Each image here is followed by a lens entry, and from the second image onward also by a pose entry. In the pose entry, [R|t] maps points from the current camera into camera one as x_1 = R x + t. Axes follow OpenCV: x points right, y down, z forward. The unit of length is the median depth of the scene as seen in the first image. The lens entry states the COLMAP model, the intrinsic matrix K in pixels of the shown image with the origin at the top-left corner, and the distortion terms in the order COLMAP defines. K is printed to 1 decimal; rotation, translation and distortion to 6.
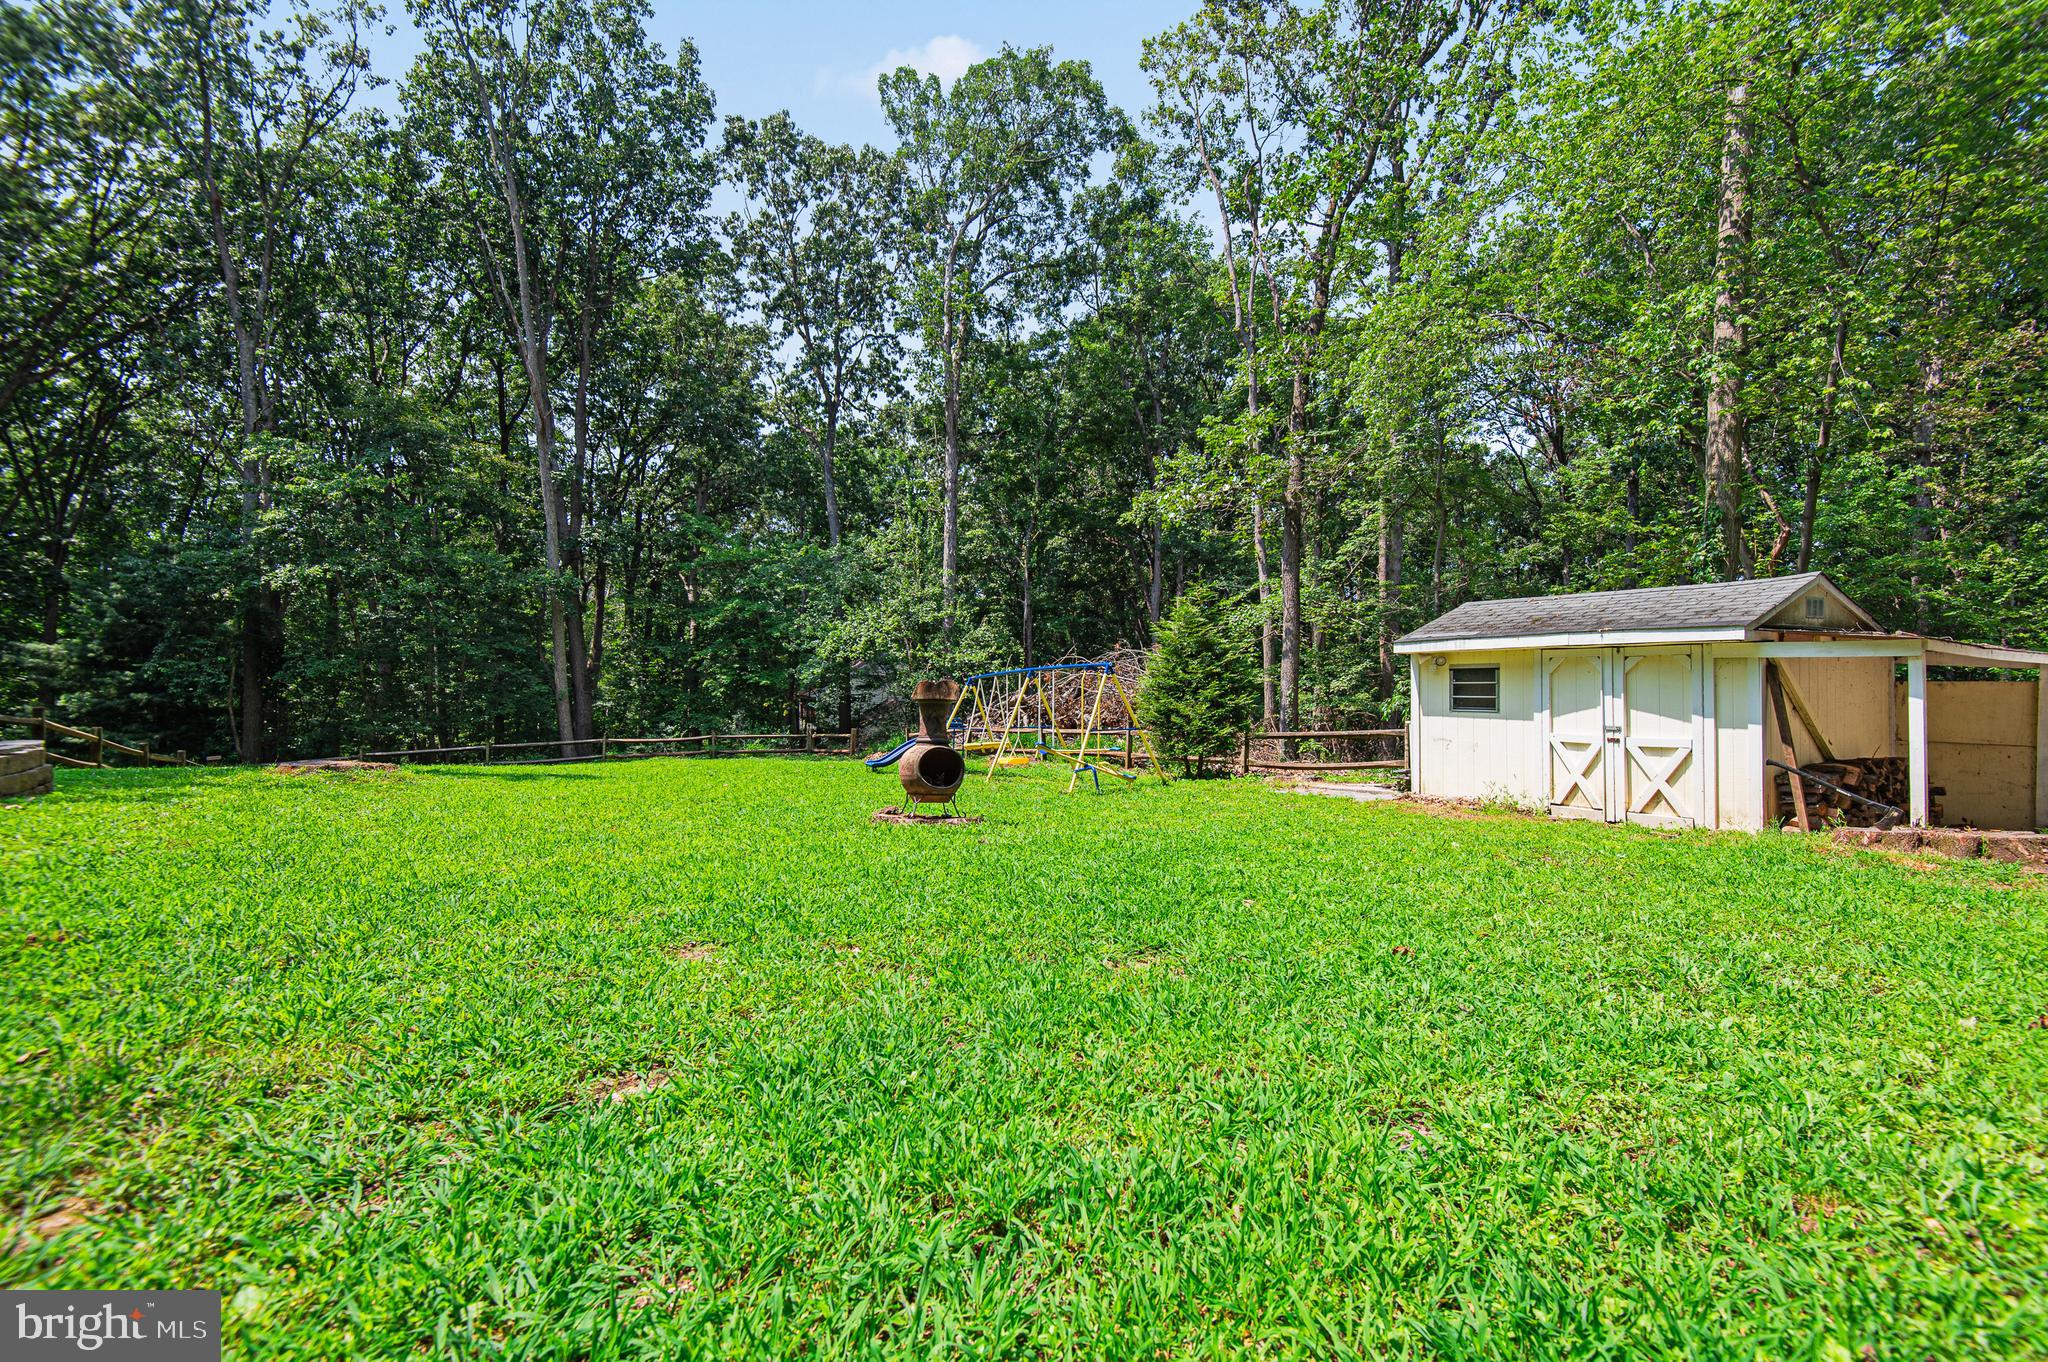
lens RADIAL K [[924.5, 0, 1034.8], [0, 924.5, 687.8], [0, 0, 1]] dist [0.043683, -0.030503]
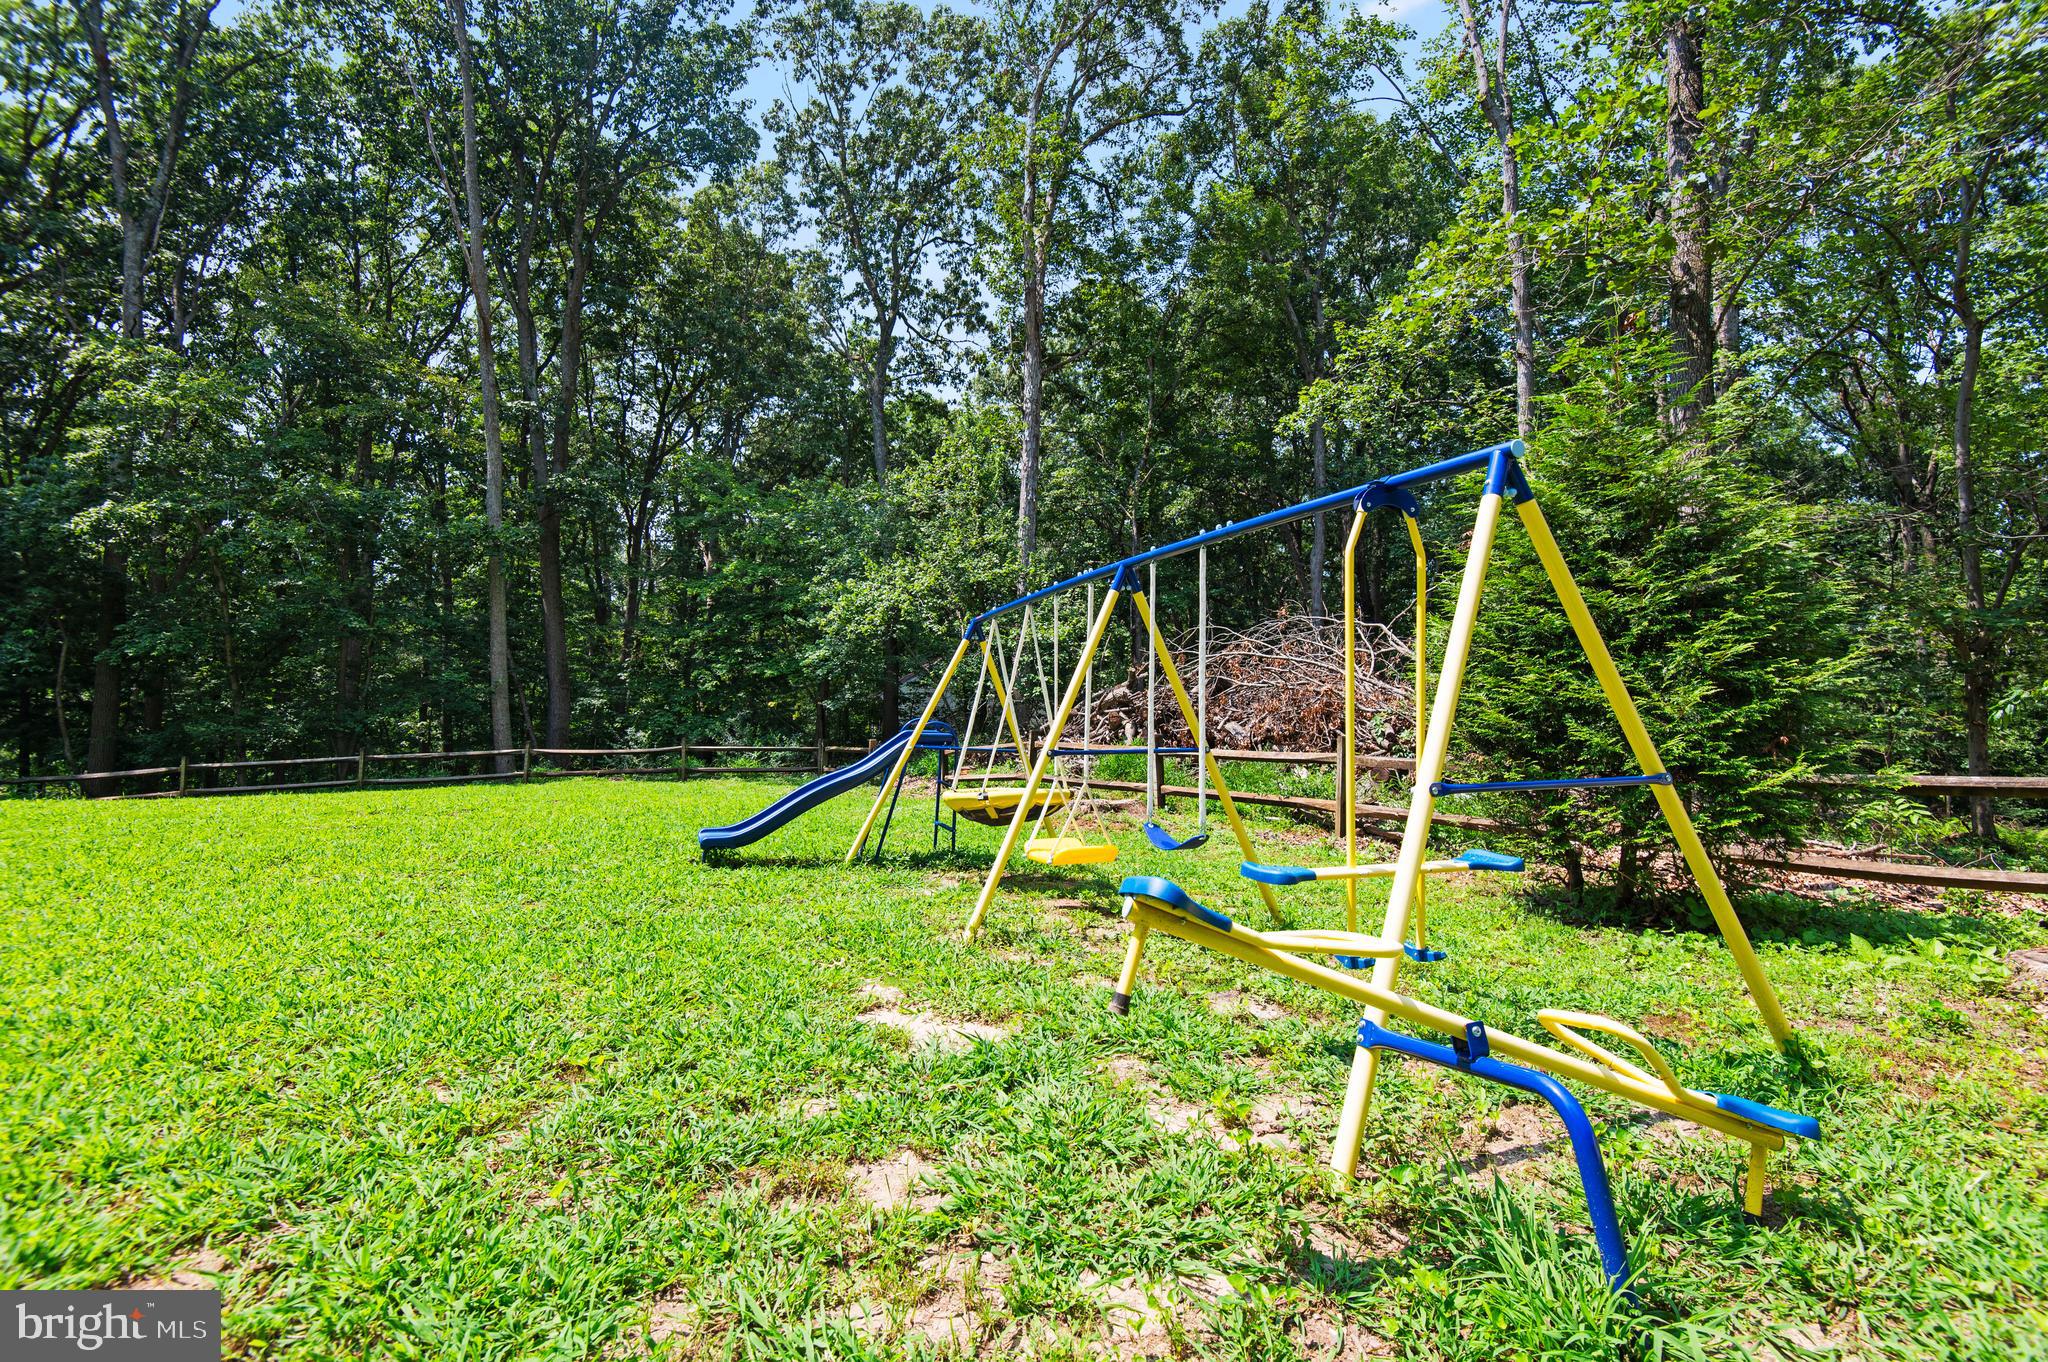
lens RADIAL K [[927.9, 0, 1022.3], [0, 927.9, 706.8], [0, 0, 1]] dist [-0.009675, -0.000061]
pose [[0.990967, 0.009409, -0.133777, 0.002979], [-0.007789, 0.999890, 0.012633, 0.010070], [0.133881, -0.011477, 0.990931, 0.297277]]
